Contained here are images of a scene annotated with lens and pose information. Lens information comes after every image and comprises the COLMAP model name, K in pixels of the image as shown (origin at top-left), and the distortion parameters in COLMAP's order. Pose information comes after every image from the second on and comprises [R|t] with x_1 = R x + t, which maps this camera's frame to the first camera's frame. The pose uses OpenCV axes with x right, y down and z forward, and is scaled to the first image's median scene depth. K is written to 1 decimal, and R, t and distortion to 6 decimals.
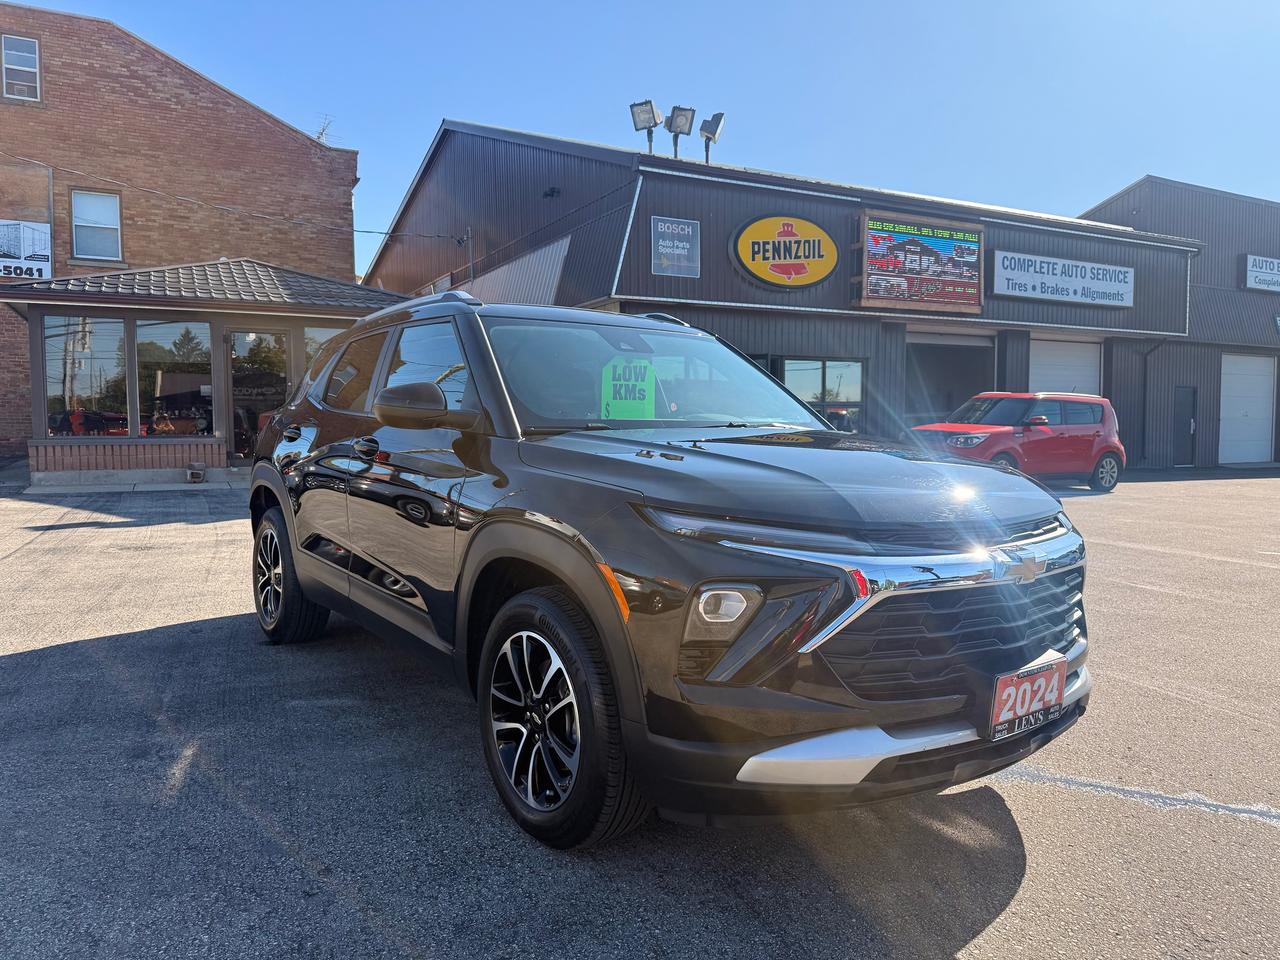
lens RADIAL K [[904.4, 0, 647.6], [0, 904.4, 494.2], [0, 0, 1]] dist [0.025175, -0.049100]
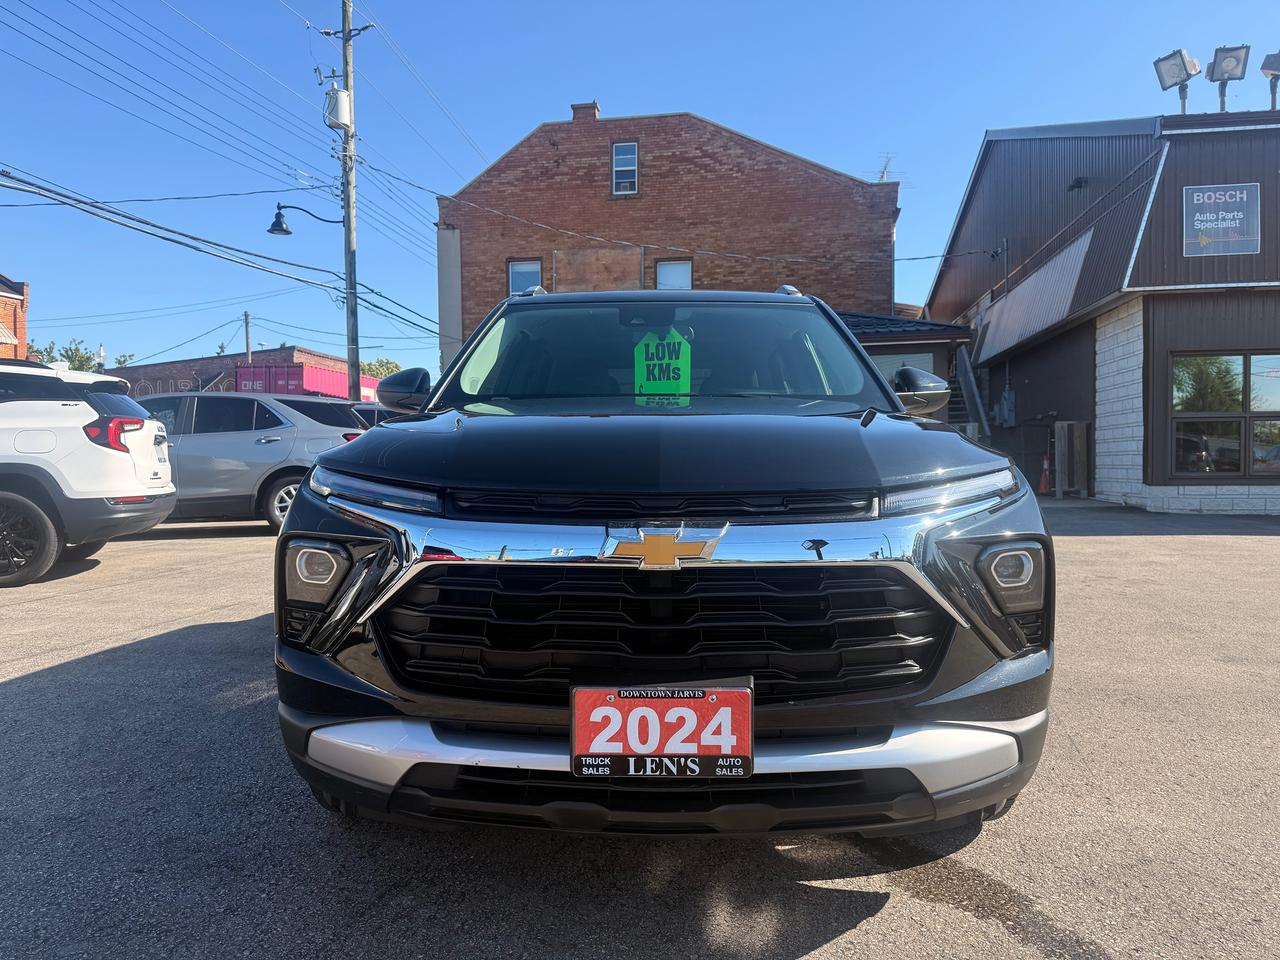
lens RADIAL K [[904.4, 0, 594.2], [0, 904.4, 496.0], [0, 0, 1]] dist [0.025175, -0.049100]
pose [[0.780487, 0.014399, -0.625006, 0.098084], [-0.036968, 0.999048, -0.023148, 0.007099], [0.624078, 0.041171, 0.780277, 0.049138]]
